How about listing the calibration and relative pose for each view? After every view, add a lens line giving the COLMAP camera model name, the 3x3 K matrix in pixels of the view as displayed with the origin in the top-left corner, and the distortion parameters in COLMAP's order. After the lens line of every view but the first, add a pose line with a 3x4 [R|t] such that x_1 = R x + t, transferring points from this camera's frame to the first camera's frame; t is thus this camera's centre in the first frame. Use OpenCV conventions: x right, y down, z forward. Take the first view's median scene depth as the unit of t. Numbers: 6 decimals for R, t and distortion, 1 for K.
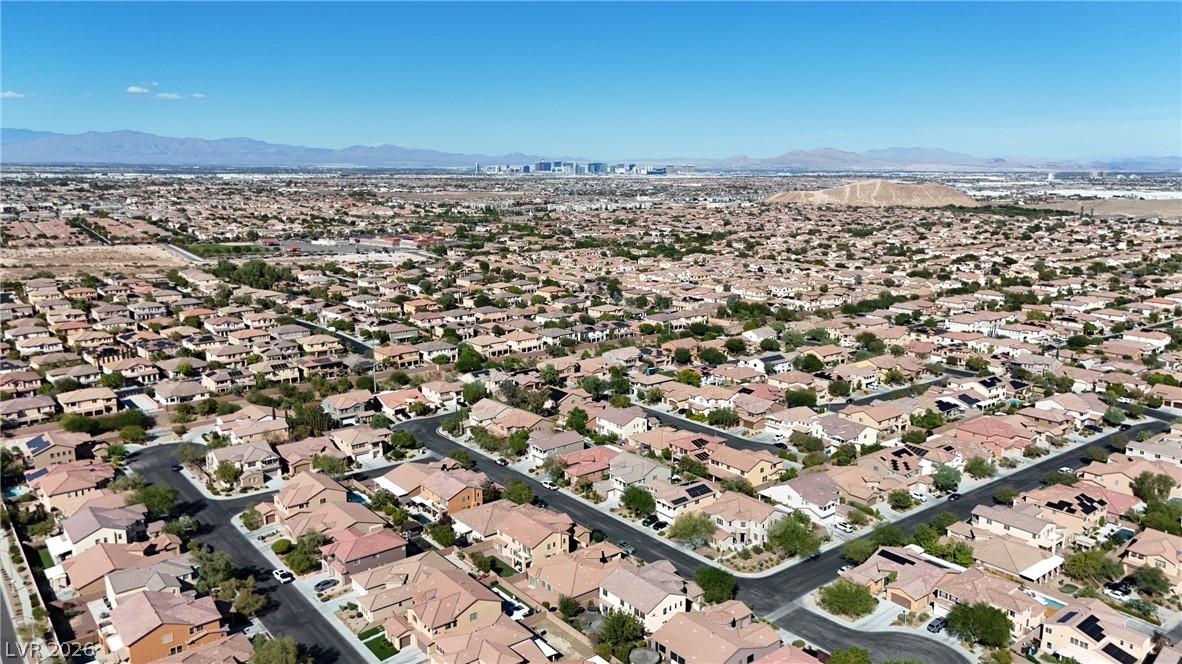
lens RADIAL K [[879.7, 0, 592.8], [0, 879.7, 331.1], [0, 0, 1]] dist [0.071997, -0.048126]
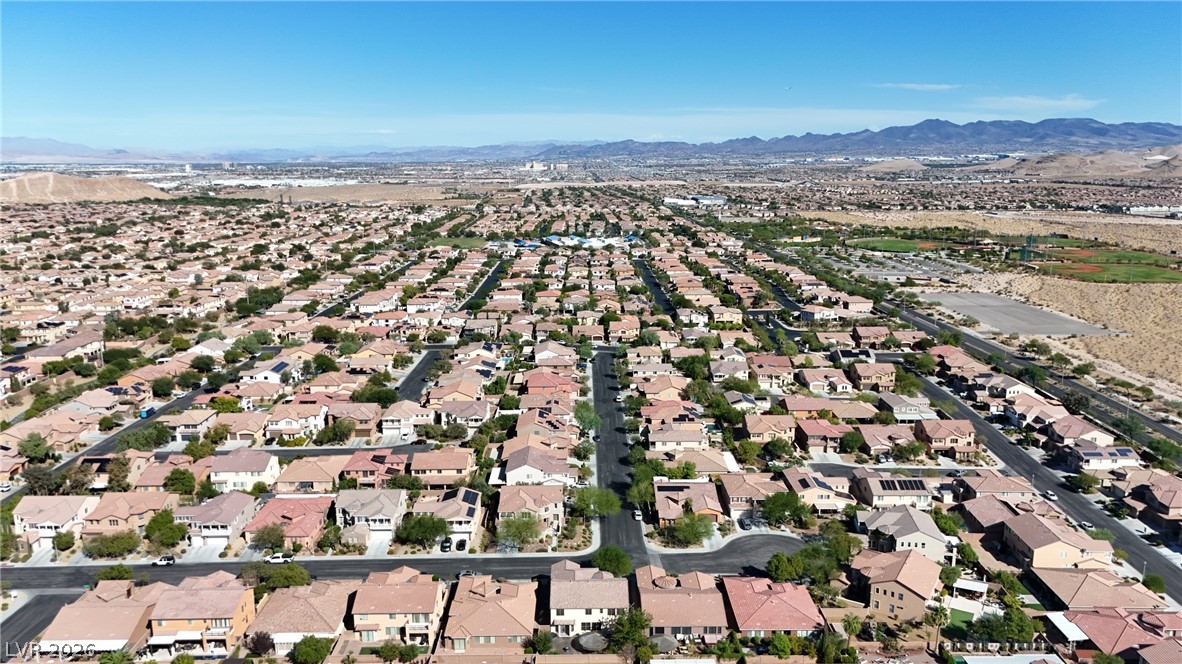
lens RADIAL K [[879.7, 0, 590.8], [0, 879.7, 331.8], [0, 0, 1]] dist [0.071997, -0.048126]
pose [[0.619545, -0.165560, 0.767303, -0.352711], [0.158103, 0.983791, 0.084614, -0.037603], [-0.768874, 0.068891, 0.635679, 0.205365]]
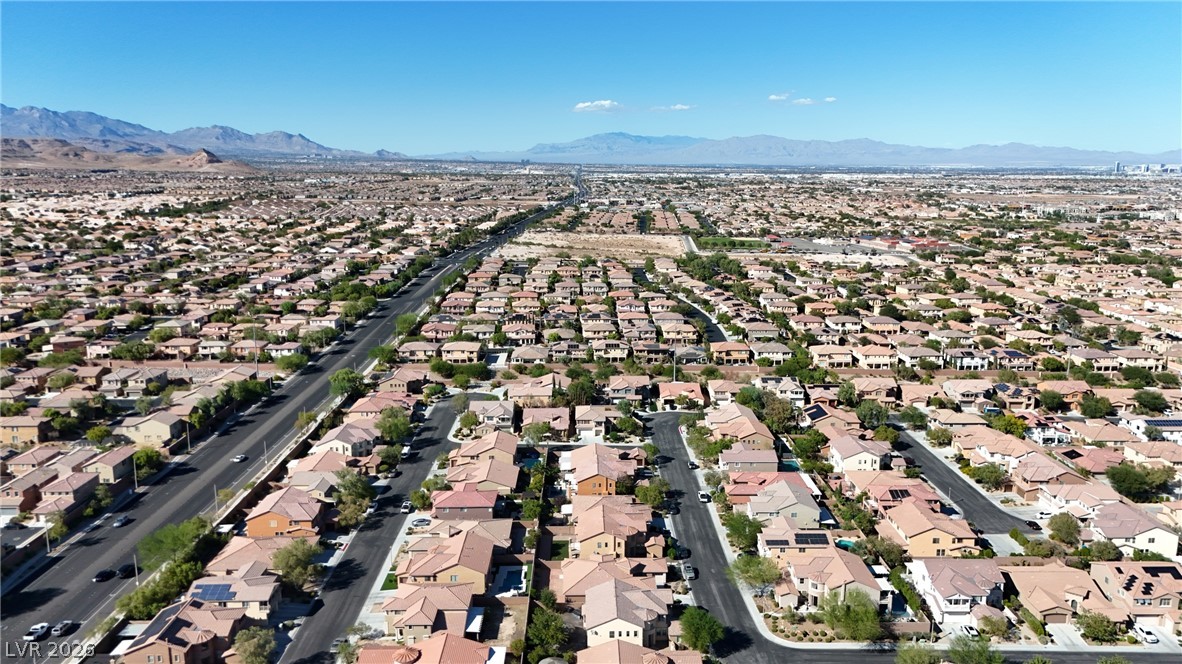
lens RADIAL K [[879.7, 0, 583.4], [0, 879.7, 329.4], [0, 0, 1]] dist [0.071997, -0.048126]
pose [[0.786105, 0.118518, -0.606624, 0.319381], [-0.119813, 0.992048, 0.038557, -0.020946], [0.606369, 0.042371, 0.794053, 0.117450]]
